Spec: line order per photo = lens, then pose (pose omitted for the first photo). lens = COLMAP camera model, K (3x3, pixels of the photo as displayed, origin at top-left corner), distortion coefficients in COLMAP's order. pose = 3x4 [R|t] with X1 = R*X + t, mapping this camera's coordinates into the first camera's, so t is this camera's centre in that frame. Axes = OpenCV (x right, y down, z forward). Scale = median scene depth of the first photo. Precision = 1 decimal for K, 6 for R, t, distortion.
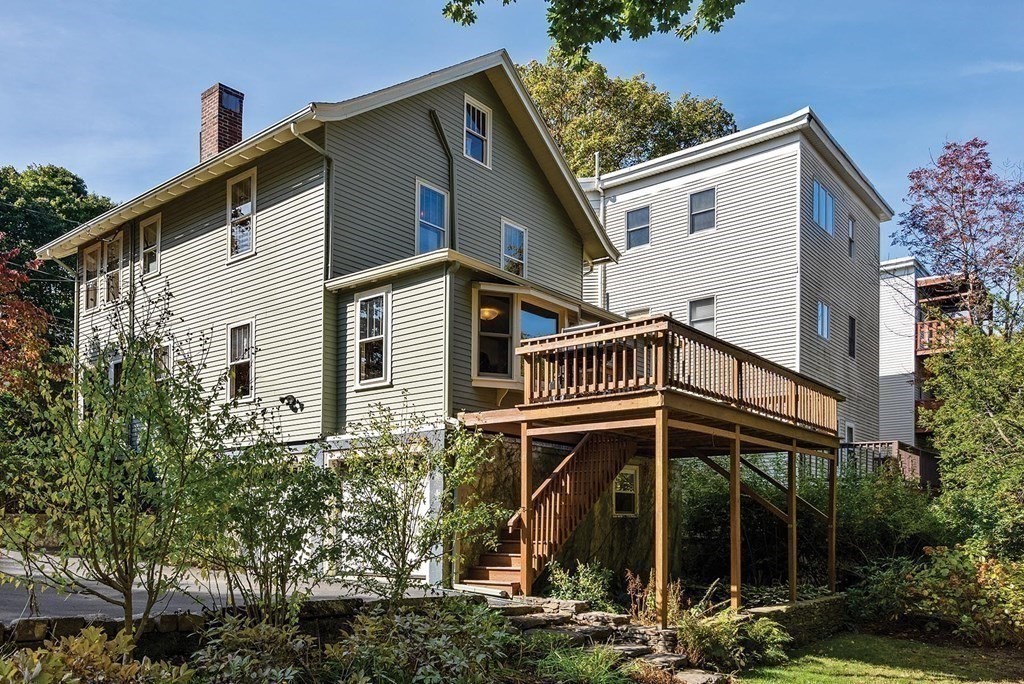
lens RADIAL K [[761.3, 0, 510.5], [0, 761.3, 337.7], [0, 0, 1]] dist [-0.001684, 0.004230]
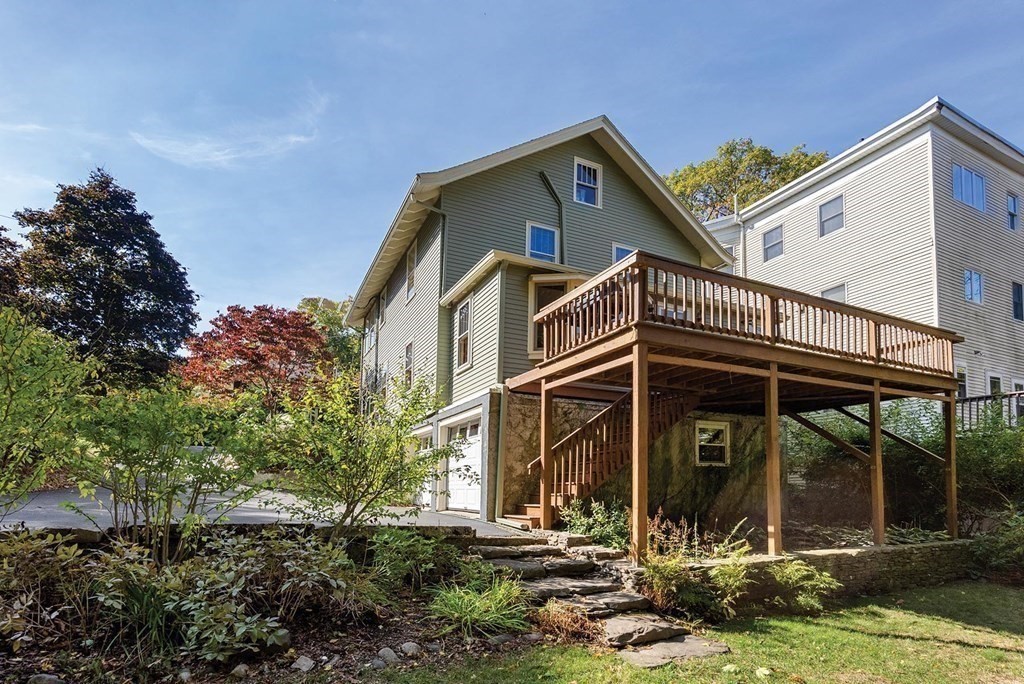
lens RADIAL K [[473.6, 0, 503.8], [0, 473.6, 387.2], [0, 0, 1]] dist [-0.002121, 0.000280]
pose [[0.897839, -0.099625, -0.428906, 0.222699], [0.113464, 0.993519, 0.006744, 0.093225], [0.425455, -0.054721, 0.903324, 0.277553]]
